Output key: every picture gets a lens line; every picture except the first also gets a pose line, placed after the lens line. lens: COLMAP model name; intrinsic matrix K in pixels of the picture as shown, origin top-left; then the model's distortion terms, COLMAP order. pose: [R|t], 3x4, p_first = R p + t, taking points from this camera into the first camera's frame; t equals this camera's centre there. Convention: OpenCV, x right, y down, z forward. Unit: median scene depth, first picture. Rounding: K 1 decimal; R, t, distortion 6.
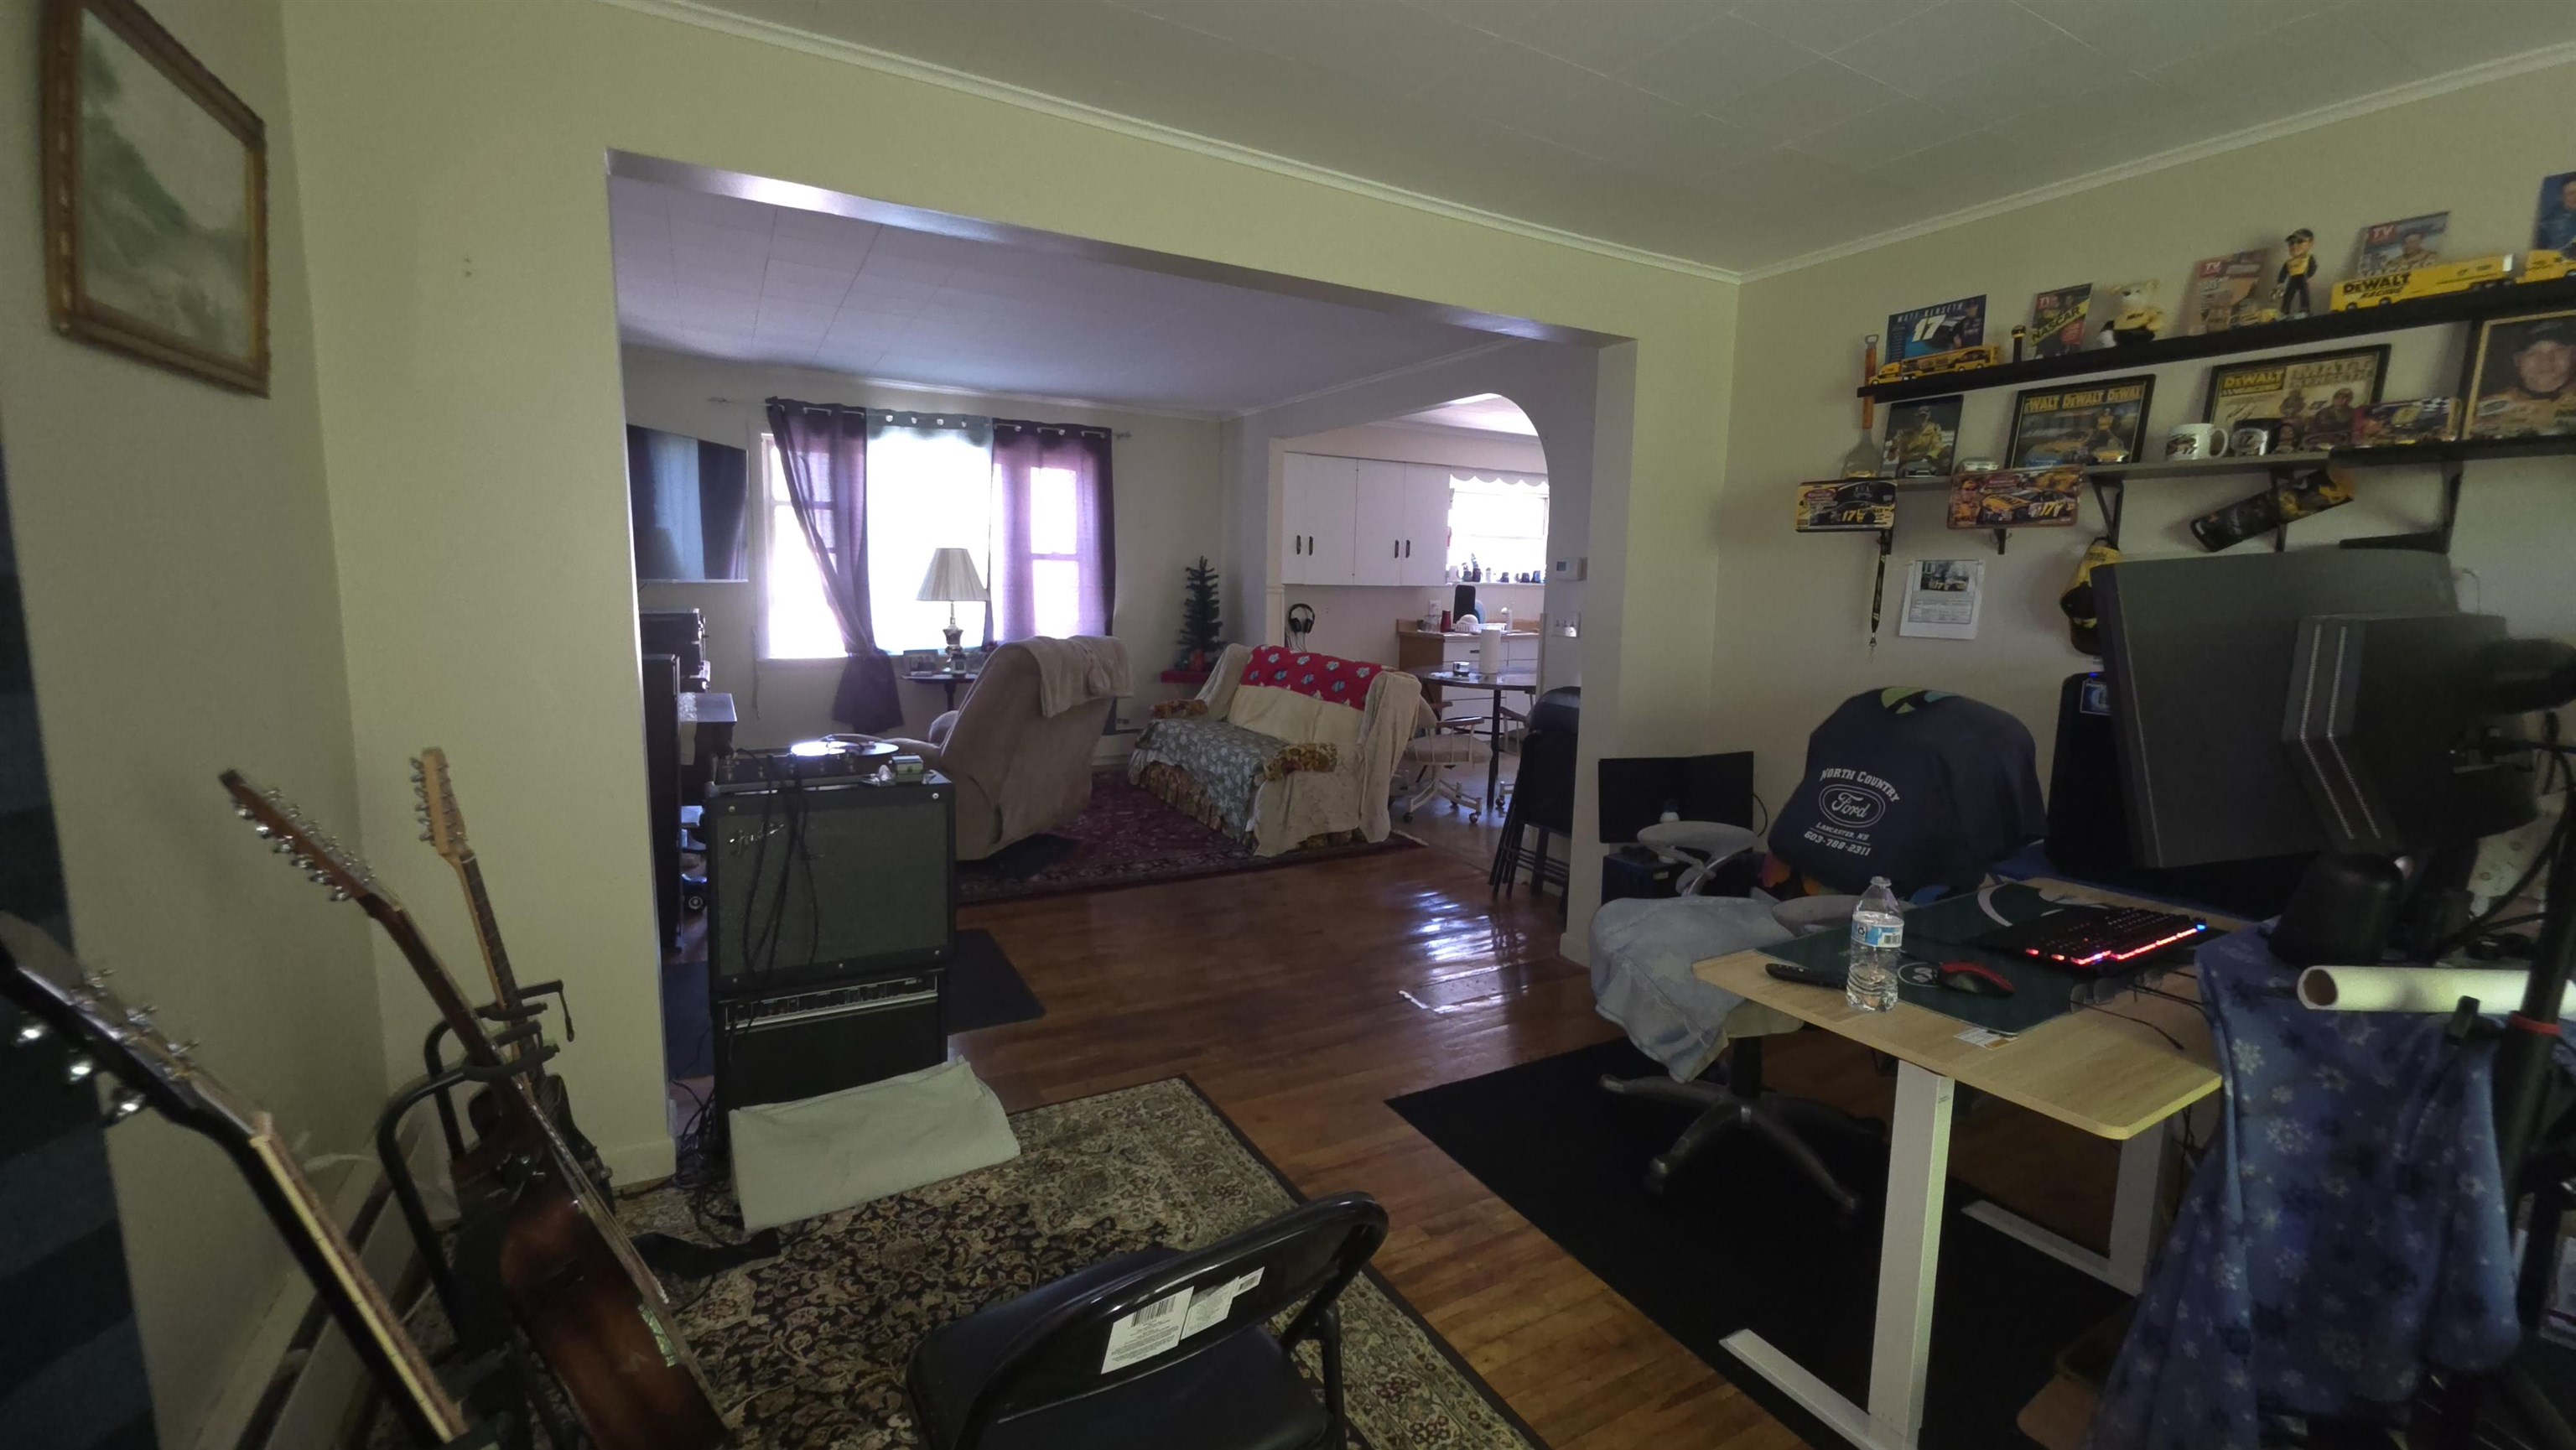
lens RADIAL K [[1021.6, 0, 1285.1], [0, 1021.6, 704.6], [0, 0, 1]] dist [0.008491, -0.006730]
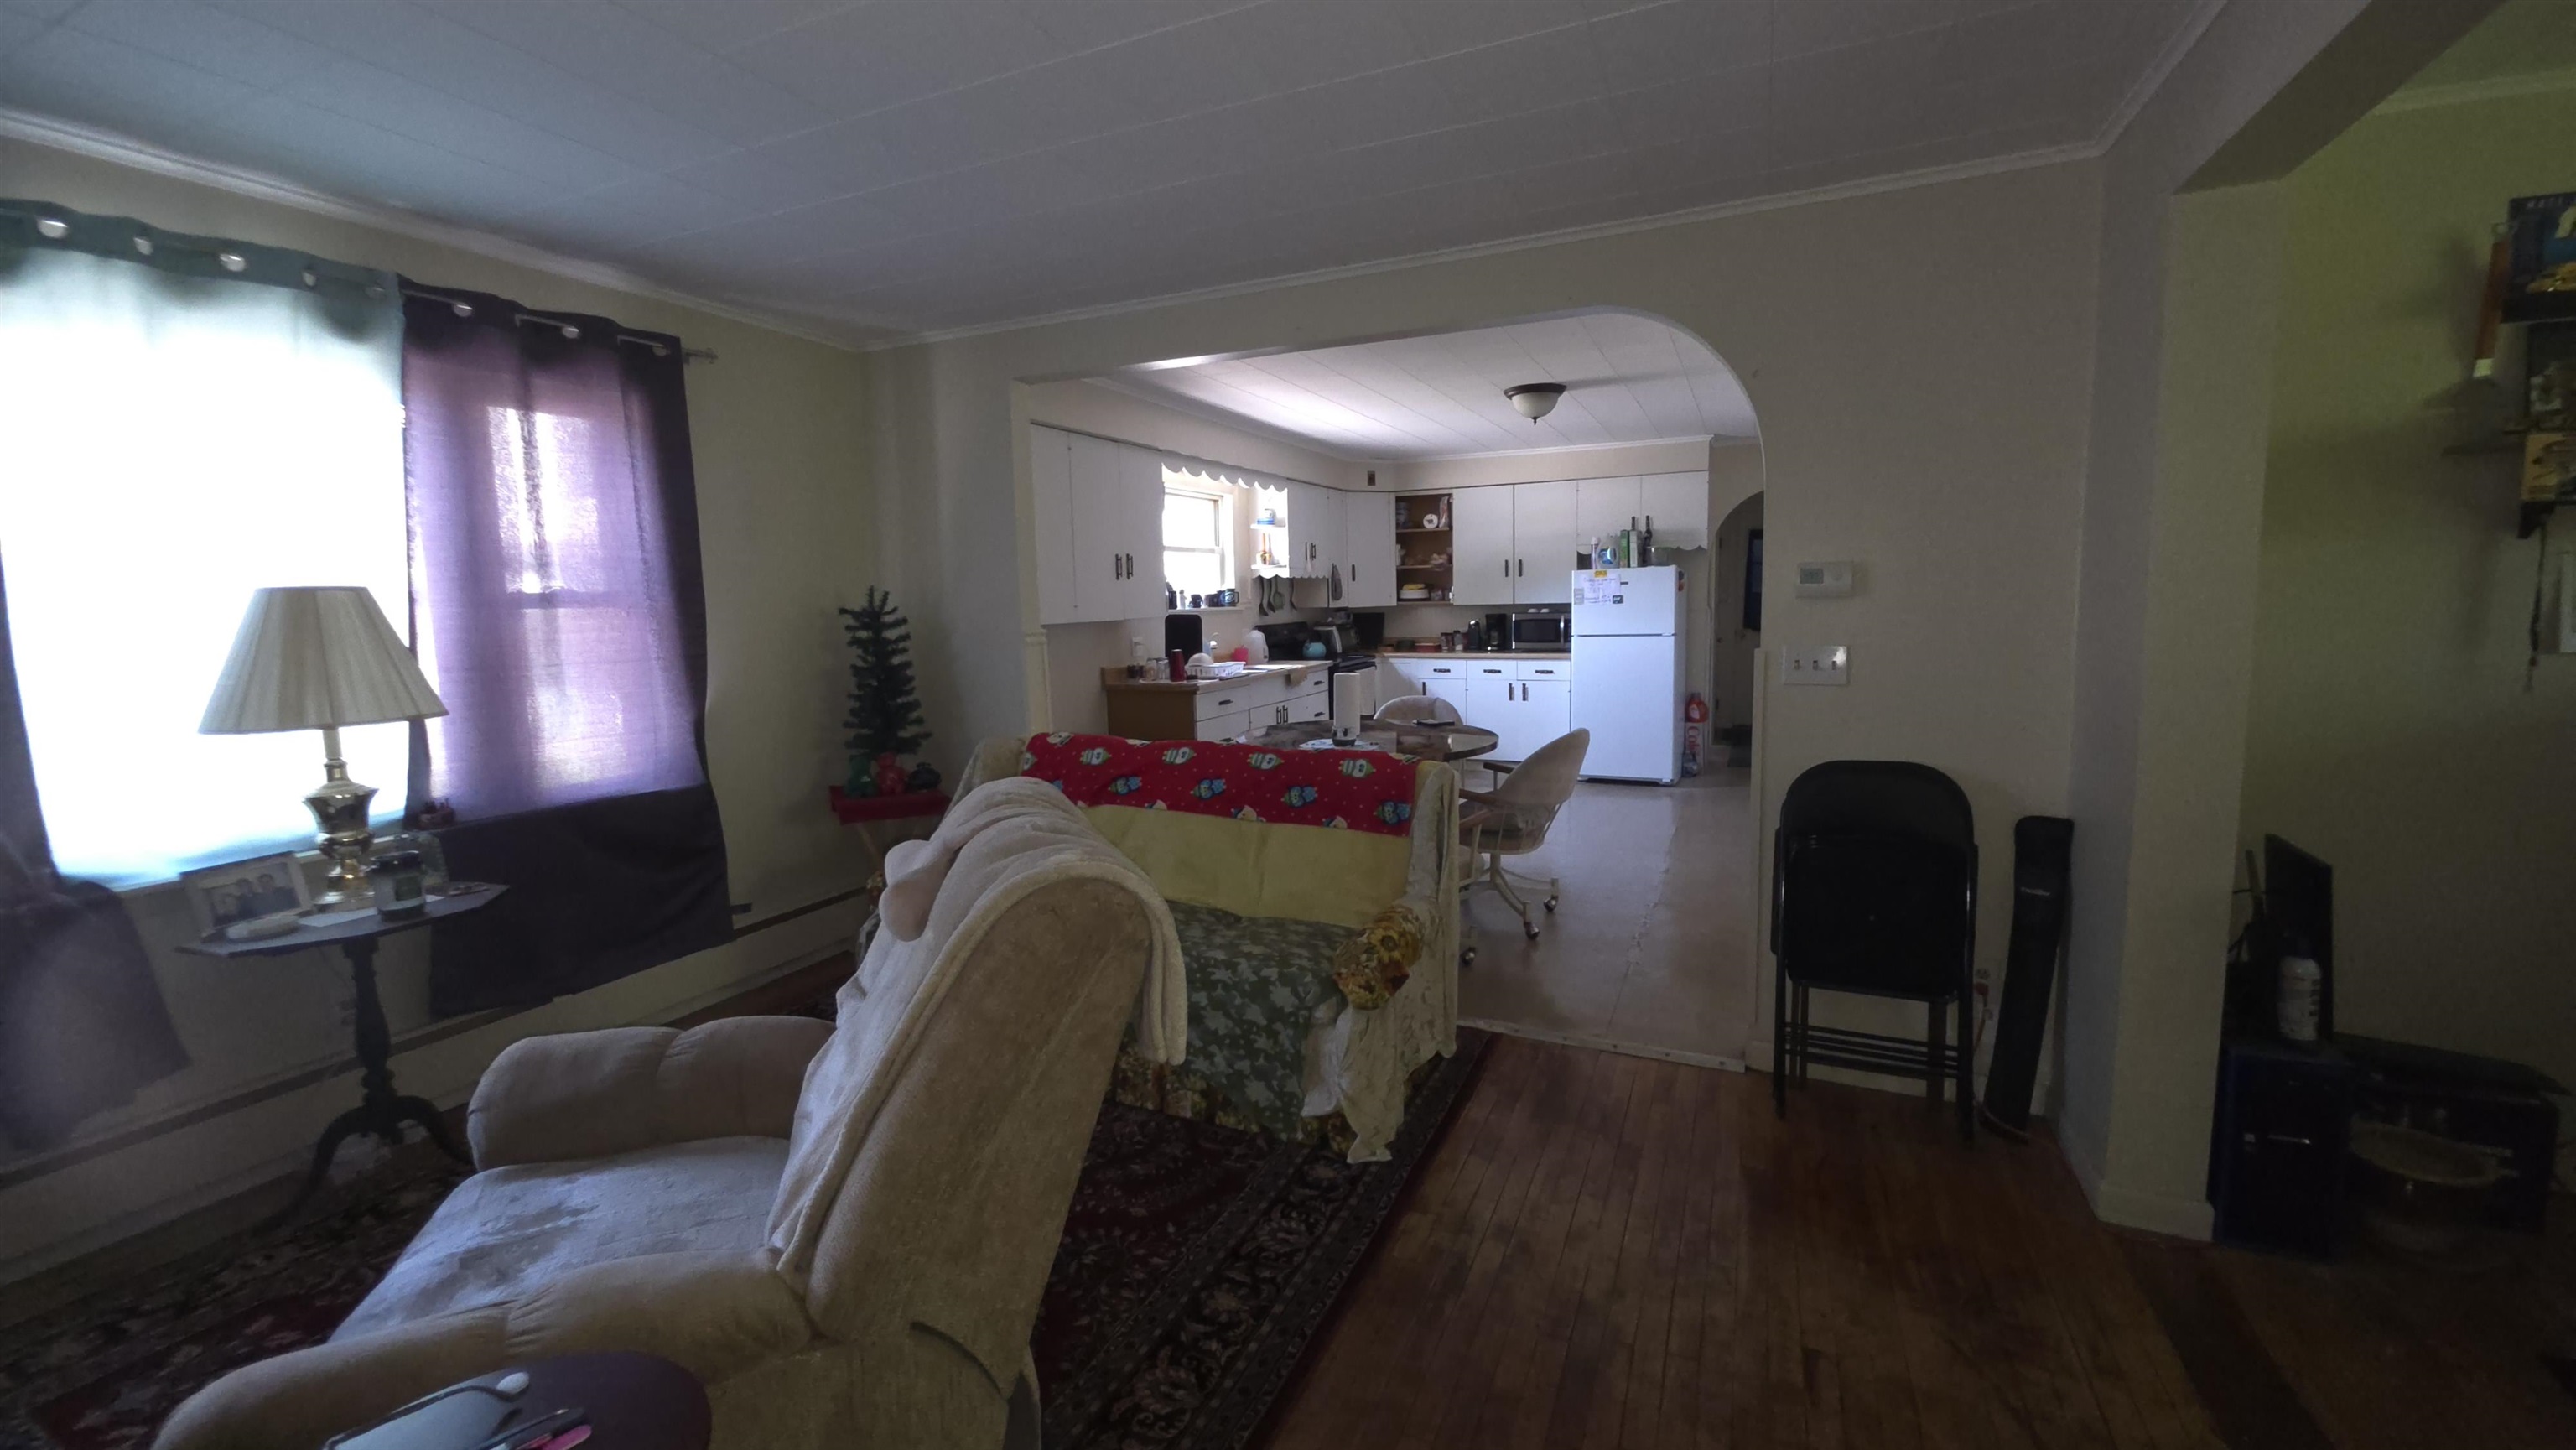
lens RADIAL K [[1021.6, 0, 1285.1], [0, 1021.6, 704.6], [0, 0, 1]] dist [0.008491, -0.006730]
pose [[0.805301, -0.104279, 0.583623, -0.274895], [0.116022, 0.993095, 0.017352, -0.076521], [-0.581403, 0.053739, 0.811839, 0.493889]]
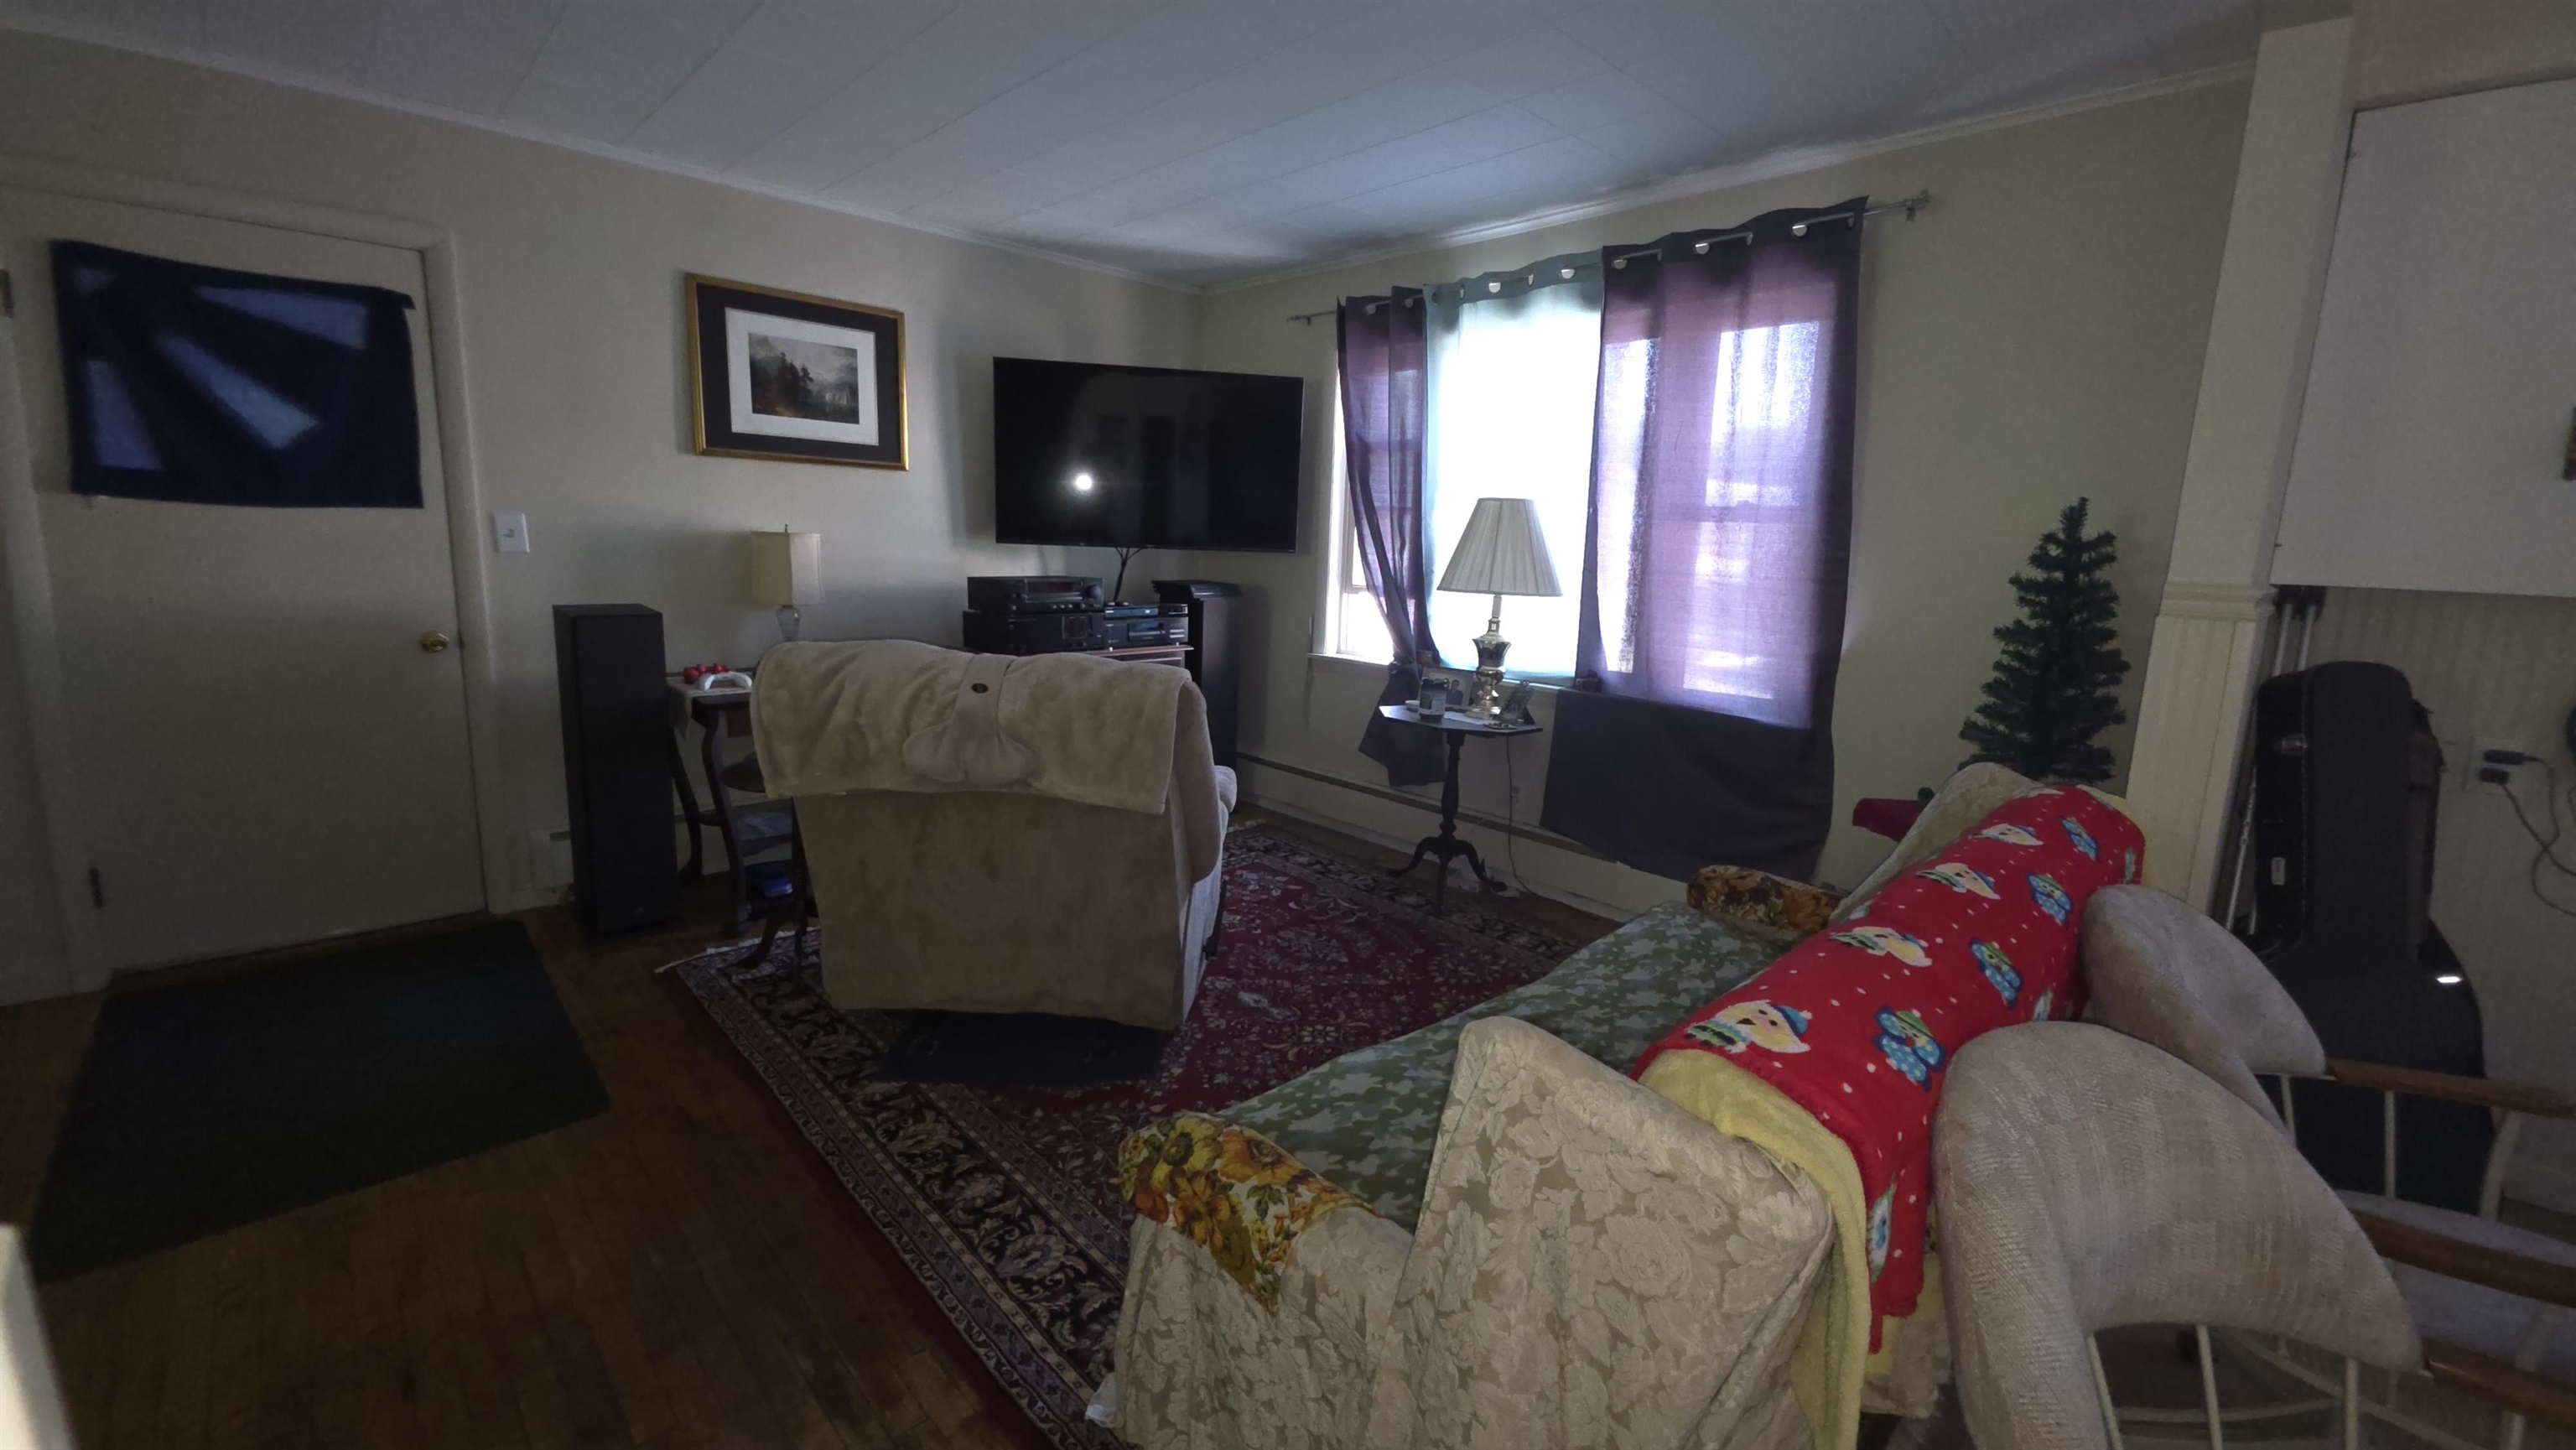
lens RADIAL K [[1021.6, 0, 1285.1], [0, 1021.6, 704.6], [0, 0, 1]] dist [0.008491, -0.006730]
pose [[0.253281, 0.148195, -0.955974, 0.222415], [-0.147998, 0.982500, 0.113096, -0.091622], [0.956005, 0.112837, 0.270781, 0.780397]]
